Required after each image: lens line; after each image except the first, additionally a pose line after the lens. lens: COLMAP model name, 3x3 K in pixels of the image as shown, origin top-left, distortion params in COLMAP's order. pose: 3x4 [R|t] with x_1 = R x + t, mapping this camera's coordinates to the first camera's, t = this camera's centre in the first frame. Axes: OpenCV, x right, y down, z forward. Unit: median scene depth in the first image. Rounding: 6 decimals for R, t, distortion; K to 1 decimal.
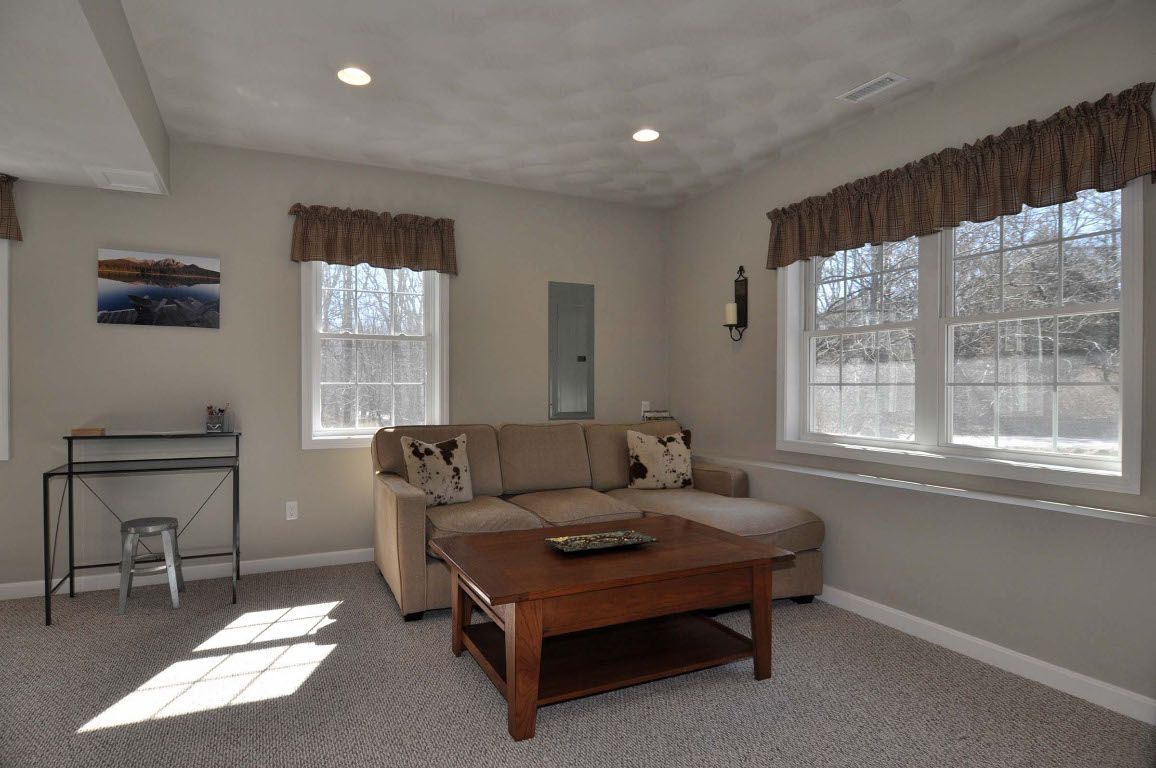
lens RADIAL K [[628.9, 0, 567.6], [0, 628.9, 394.1], [0, 0, 1]] dist [-0.006103, -0.008292]
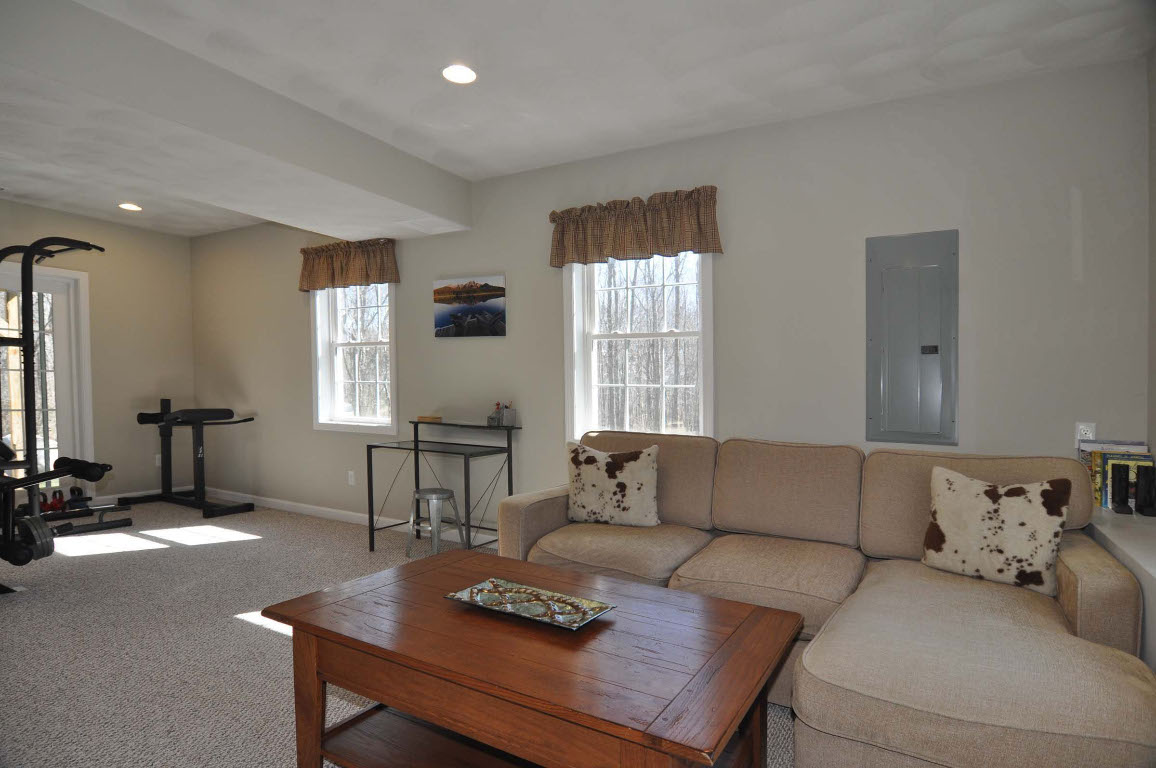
lens RADIAL K [[628.9, 0, 623.9], [0, 628.9, 416.4], [0, 0, 1]] dist [-0.006103, -0.008292]
pose [[0.555228, 0.043702, -0.830549, 0.528721], [-0.027623, 0.999037, 0.034101, -0.002097], [0.831239, 0.004008, 0.555901, 0.532949]]
